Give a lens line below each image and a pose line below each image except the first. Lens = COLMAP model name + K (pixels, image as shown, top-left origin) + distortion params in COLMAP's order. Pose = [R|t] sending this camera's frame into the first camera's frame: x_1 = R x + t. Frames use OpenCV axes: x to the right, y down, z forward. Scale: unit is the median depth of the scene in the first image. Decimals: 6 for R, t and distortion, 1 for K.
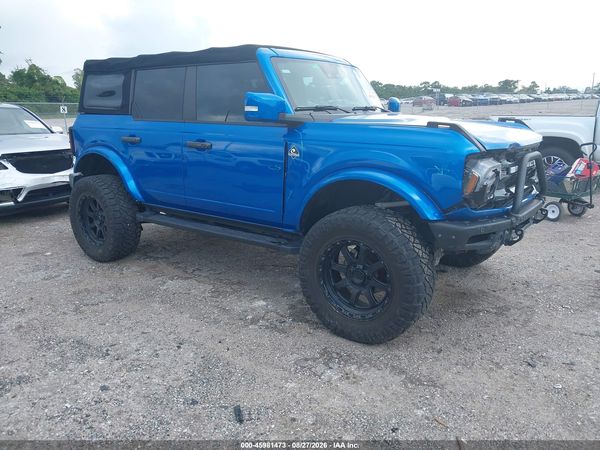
lens RADIAL K [[478.2, 0, 300.0], [0, 478.2, 227.9], [0, 0, 1]] dist [0.000436, 0.002147]
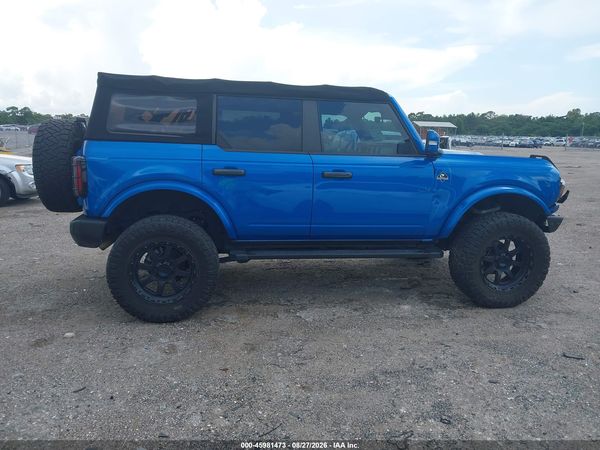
lens RADIAL K [[478.2, 0, 300.7], [0, 478.2, 221.8], [0, 0, 1]] dist [0.000436, 0.002147]
pose [[0.693111, -0.096637, 0.714324, -0.981665], [0.147811, 0.988969, -0.009629, -0.067429], [-0.705513, 0.112259, 0.699749, 0.308071]]
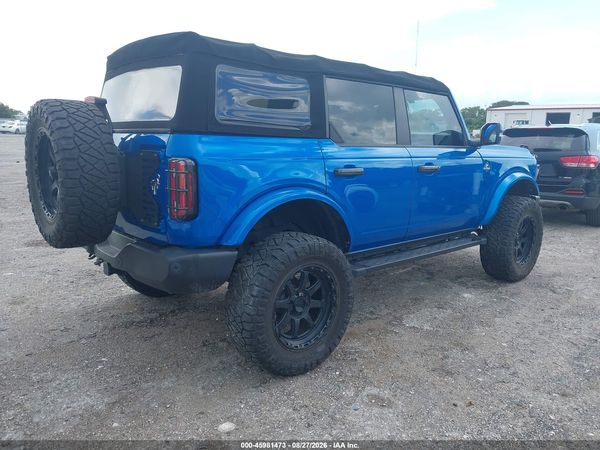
lens RADIAL K [[478.2, 0, 298.9], [0, 478.2, 222.5], [0, 0, 1]] dist [0.000436, 0.002147]
pose [[0.210552, -0.158414, 0.964662, -1.179874], [0.226117, 0.967915, 0.109594, -0.221529], [-0.951073, 0.195051, 0.239616, 0.981675]]
